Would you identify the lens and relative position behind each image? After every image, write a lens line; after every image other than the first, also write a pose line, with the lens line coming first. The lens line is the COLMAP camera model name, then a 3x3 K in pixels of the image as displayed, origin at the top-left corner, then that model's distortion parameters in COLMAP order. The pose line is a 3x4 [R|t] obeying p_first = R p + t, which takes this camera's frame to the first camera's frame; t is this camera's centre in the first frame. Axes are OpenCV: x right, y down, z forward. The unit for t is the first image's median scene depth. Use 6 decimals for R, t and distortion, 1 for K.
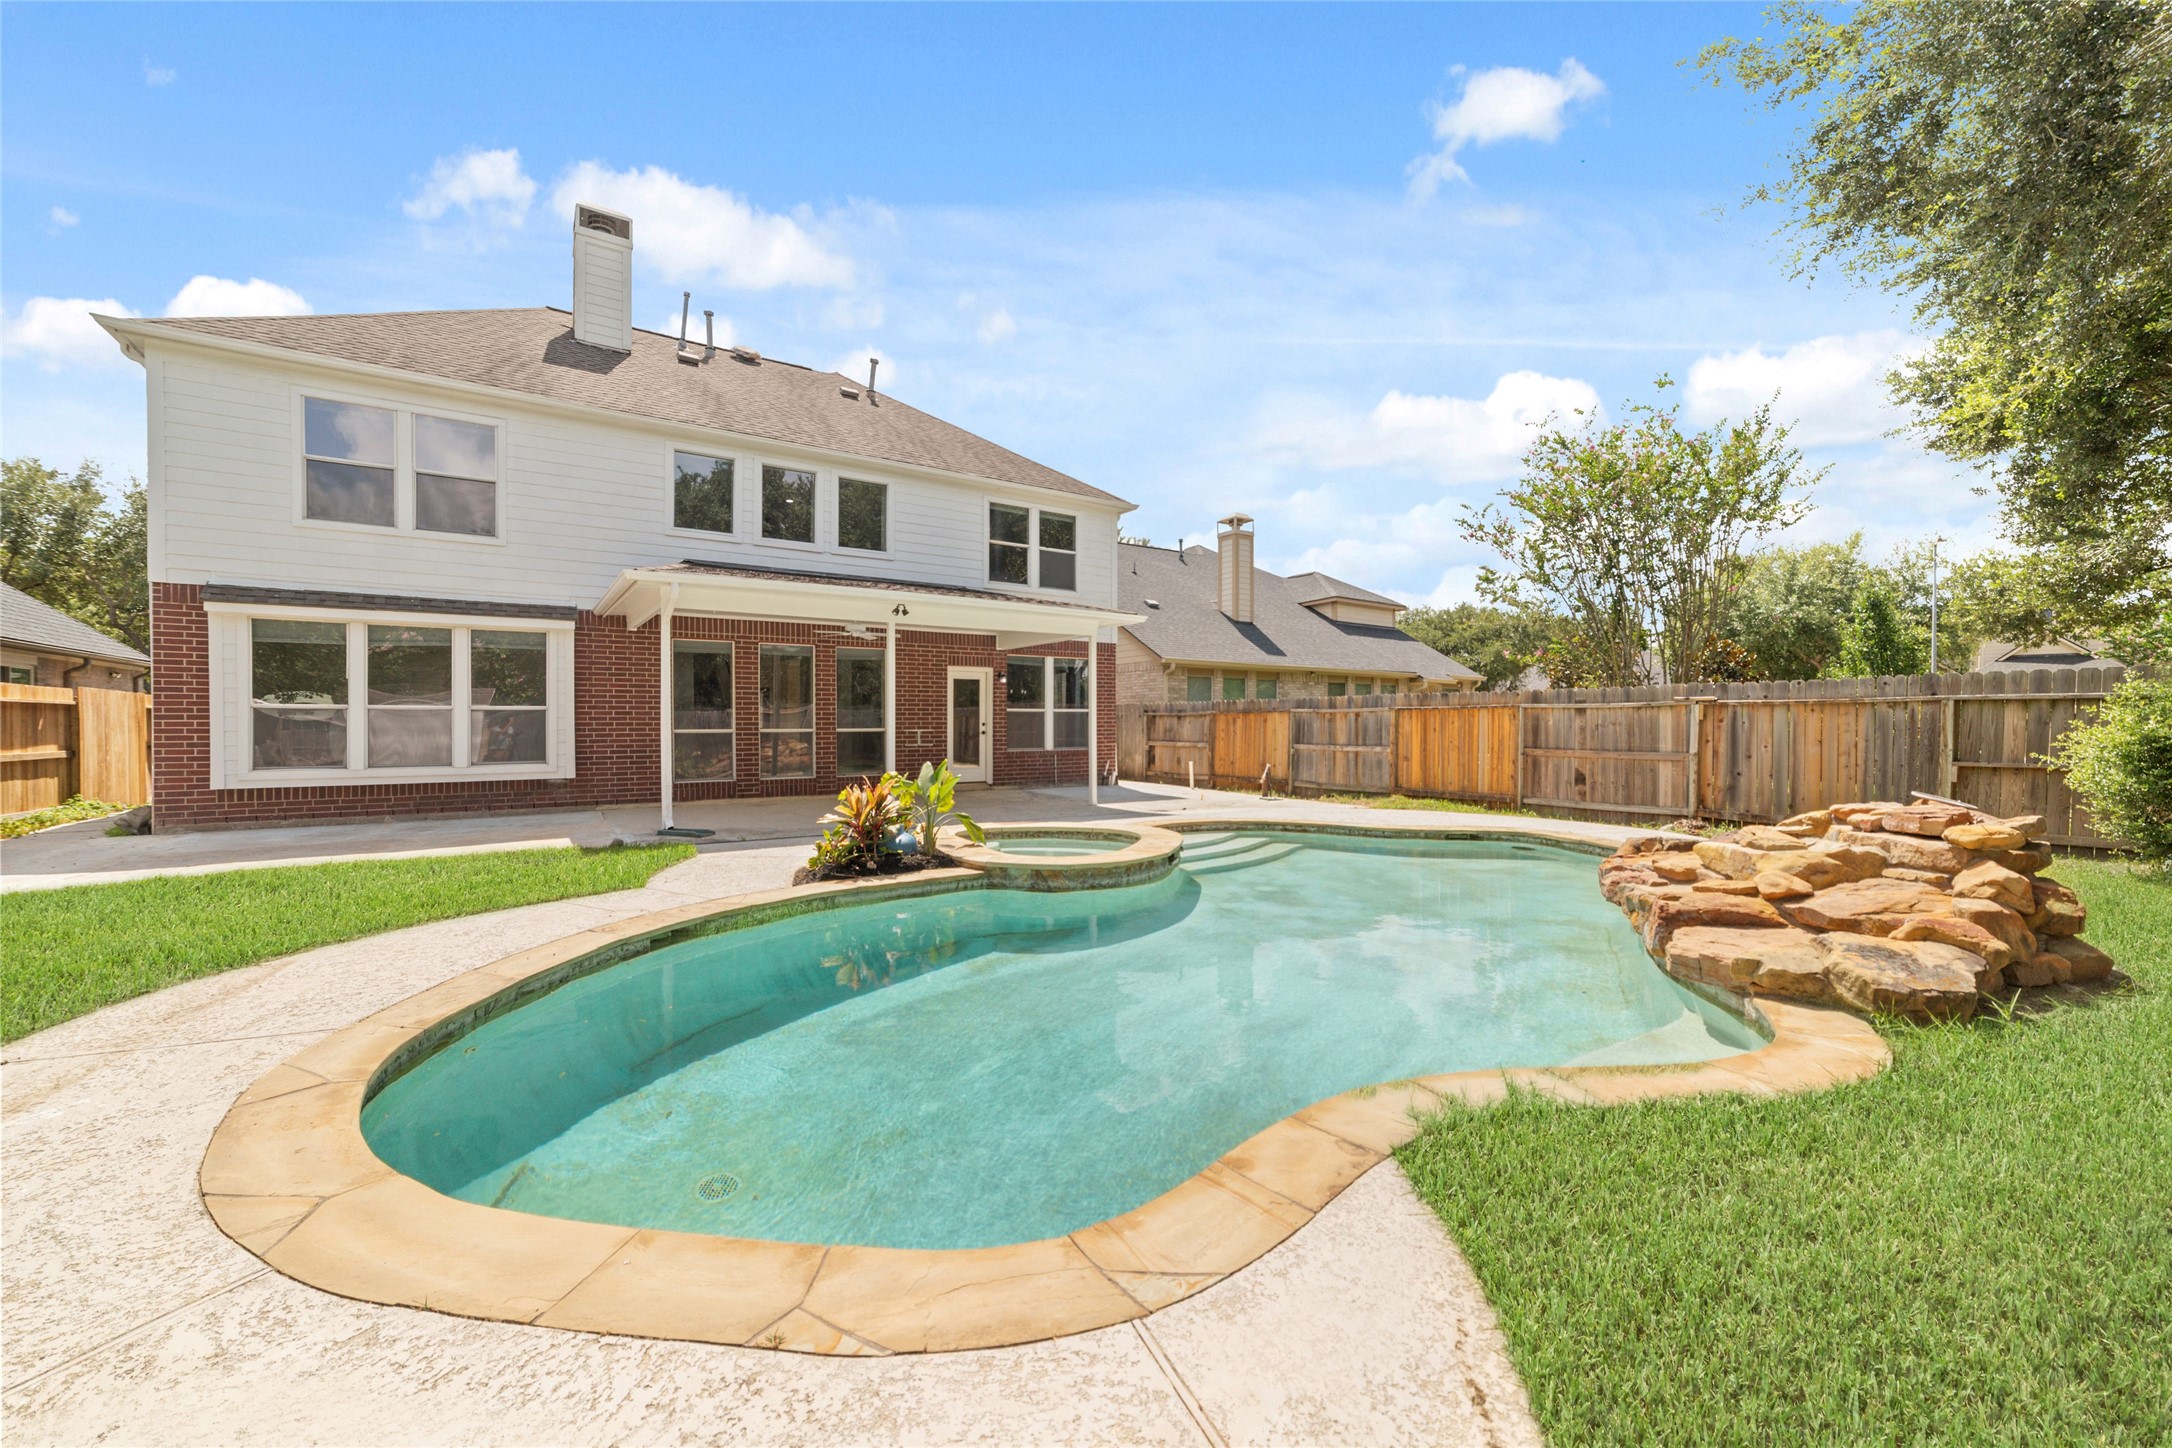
lens RADIAL K [[832.6, 0, 1077.4], [0, 832.6, 724.7], [0, 0, 1]] dist [-0.018228, 0.005858]
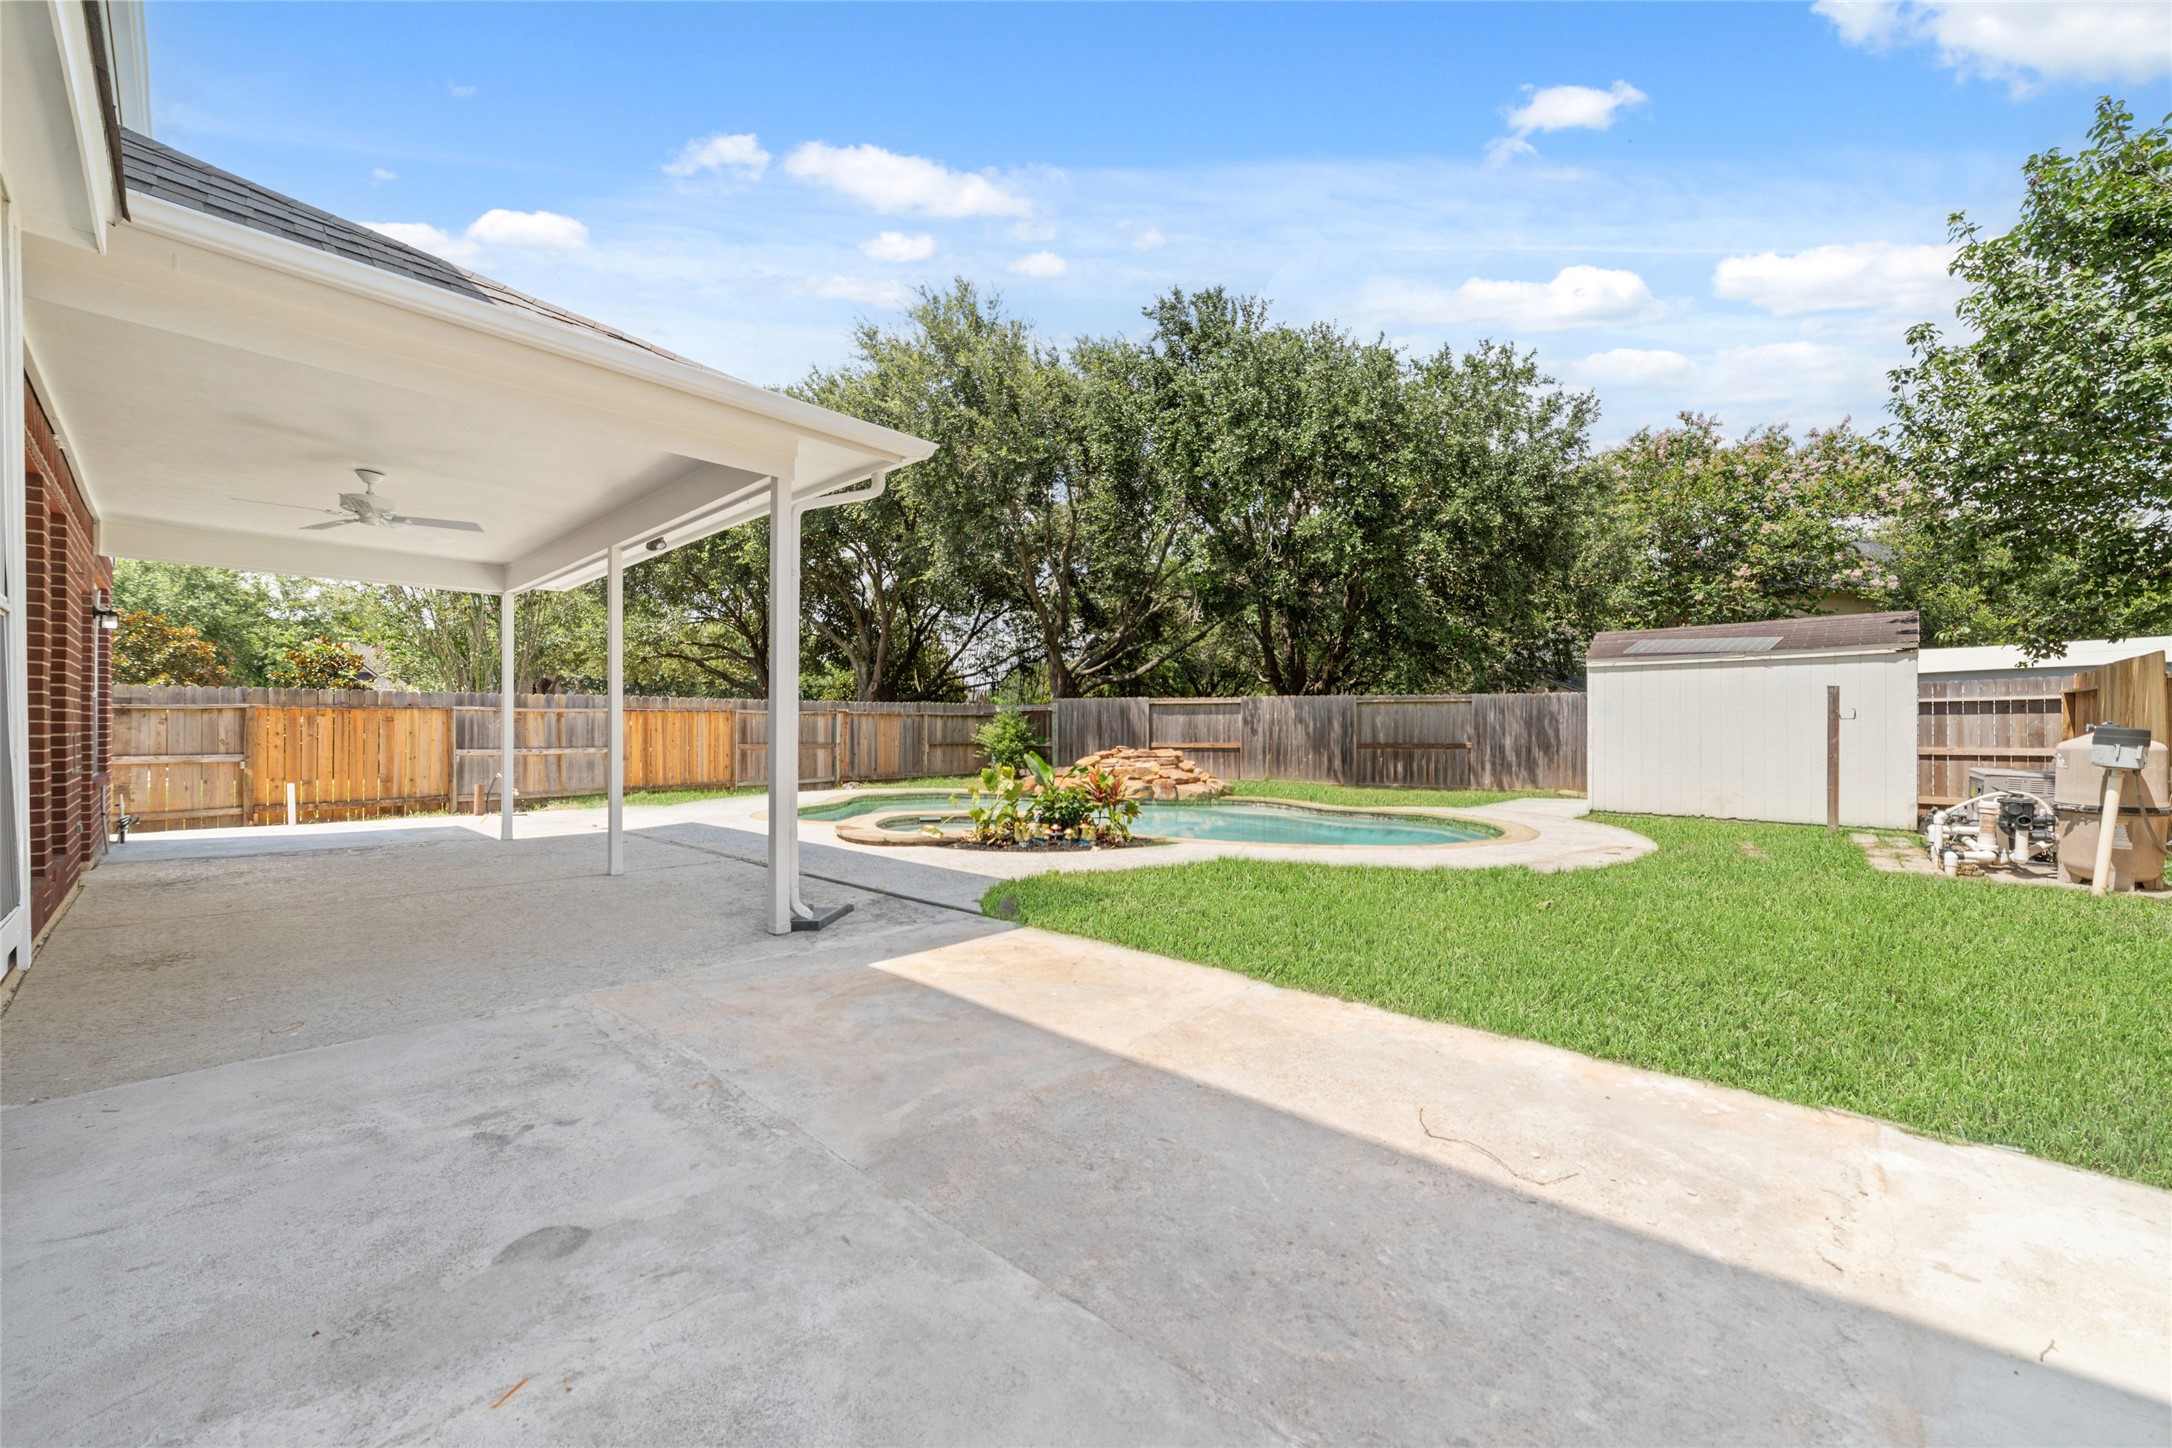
lens RADIAL K [[832.6, 0, 1076.8], [0, 832.6, 726.4], [0, 0, 1]] dist [-0.018228, 0.005858]
pose [[-0.176795, -0.004390, 0.984238, -0.672629], [-0.002955, 0.999988, 0.003930, -0.004672], [-0.984243, -0.002214, -0.176806, 0.579866]]
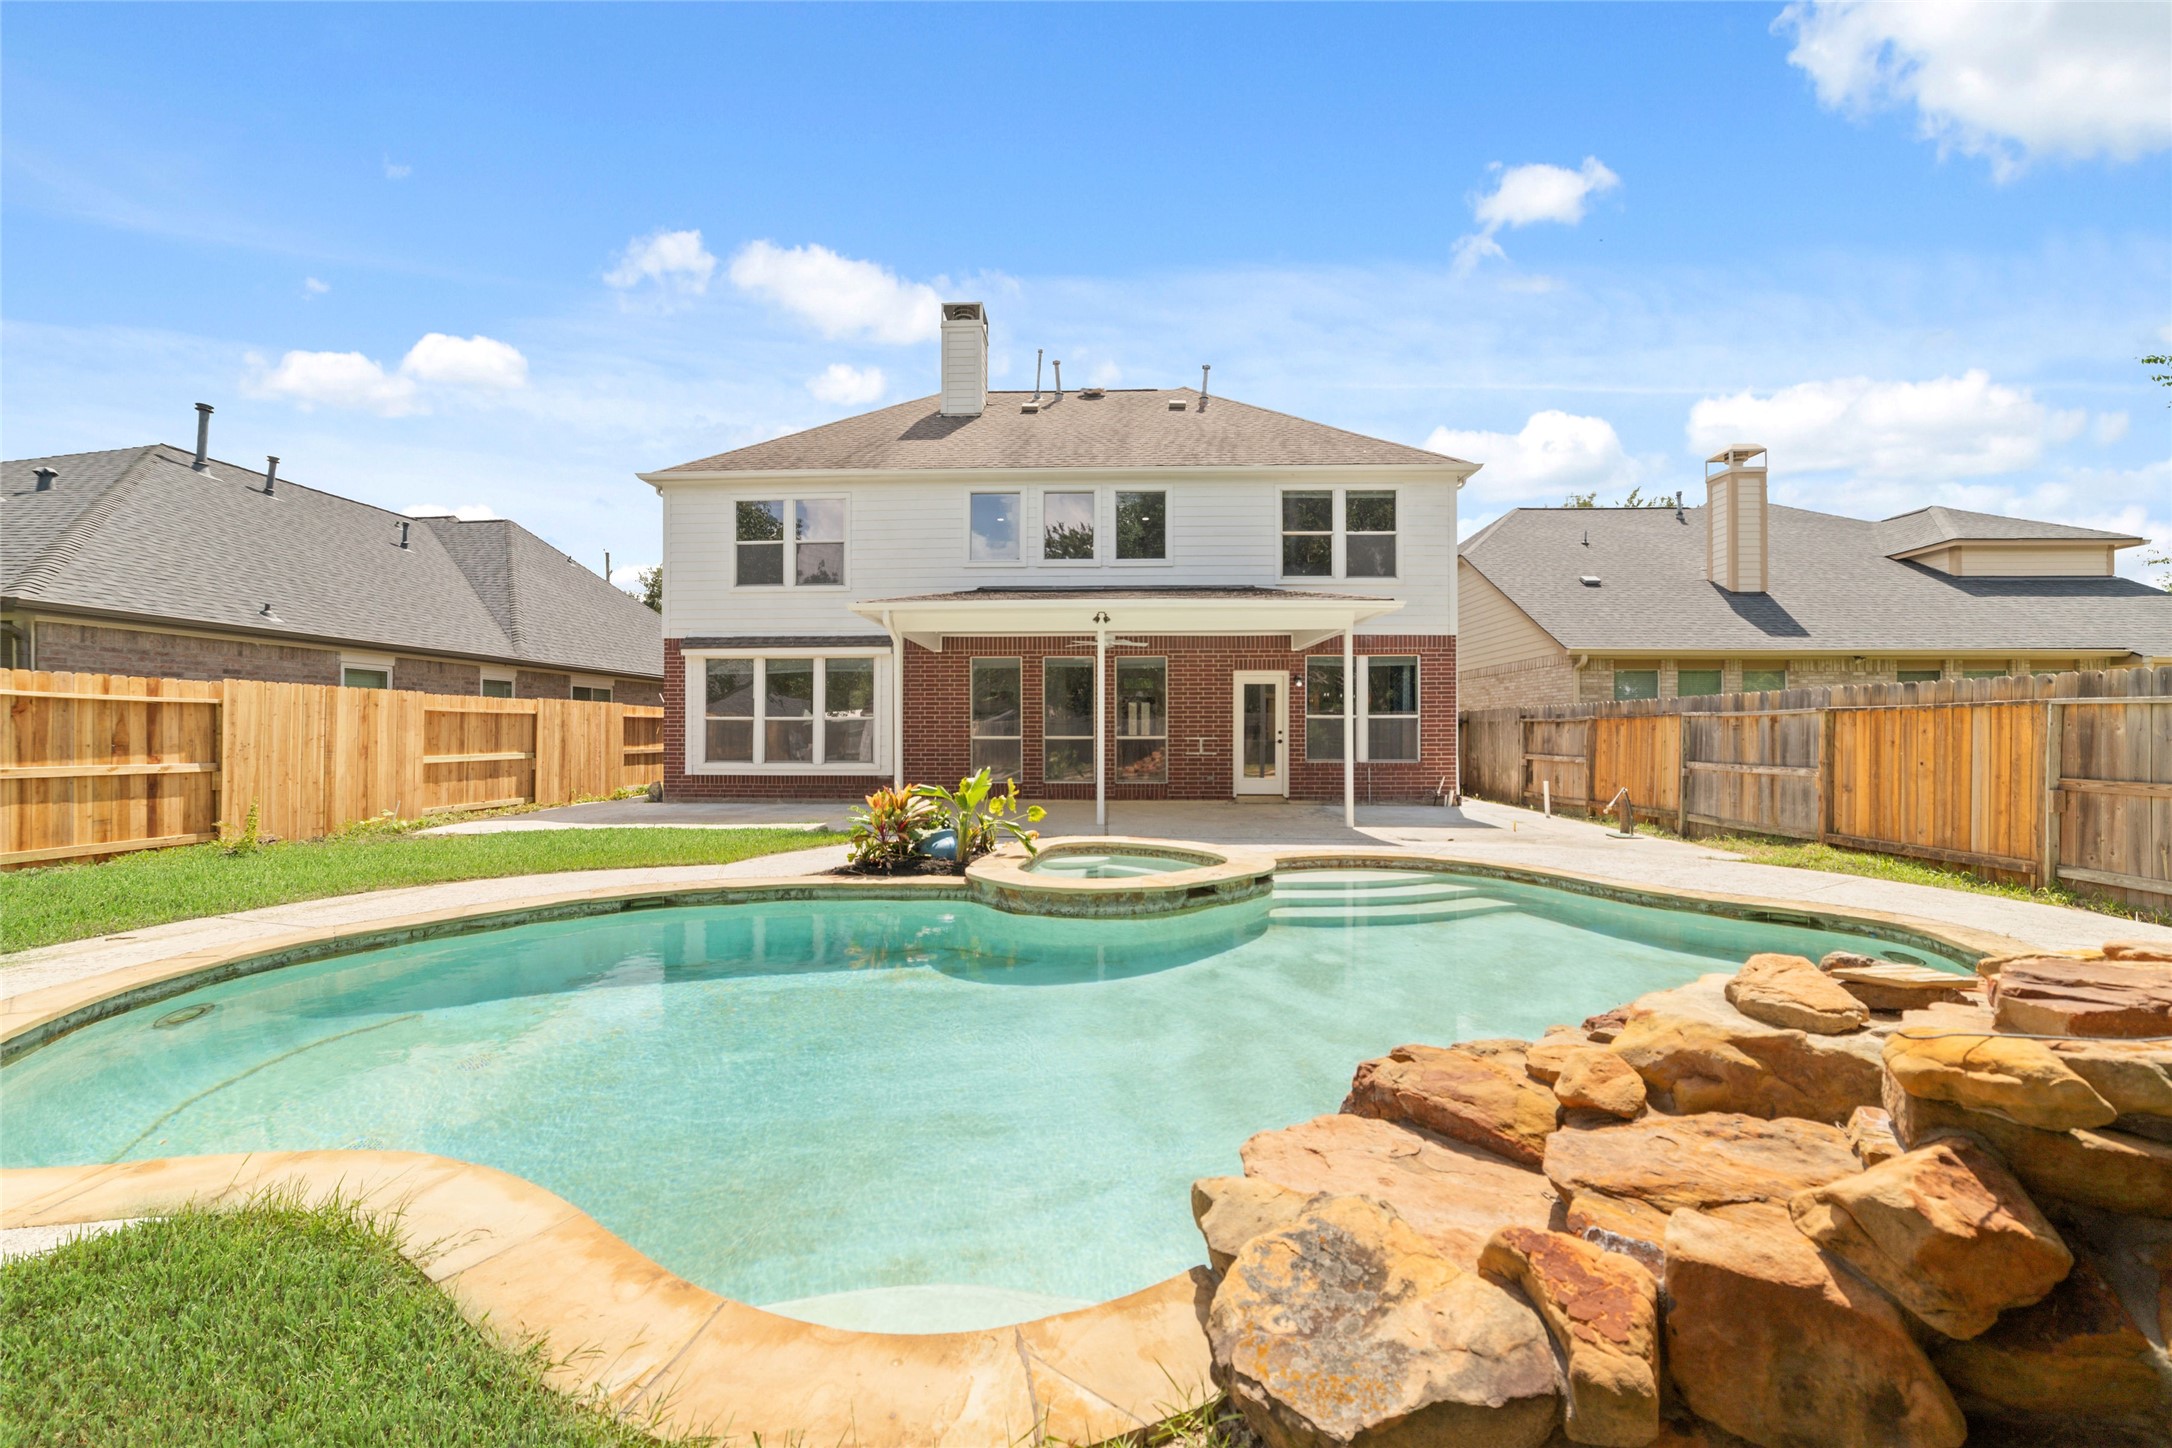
lens RADIAL K [[832.6, 0, 1079.8], [0, 832.6, 724.2], [0, 0, 1]] dist [-0.018228, 0.005858]
pose [[0.806803, -0.002914, -0.590813, 0.273454], [-0.002857, 0.999957, -0.008834, -0.000915], [0.590813, 0.008815, 0.806760, 0.137739]]
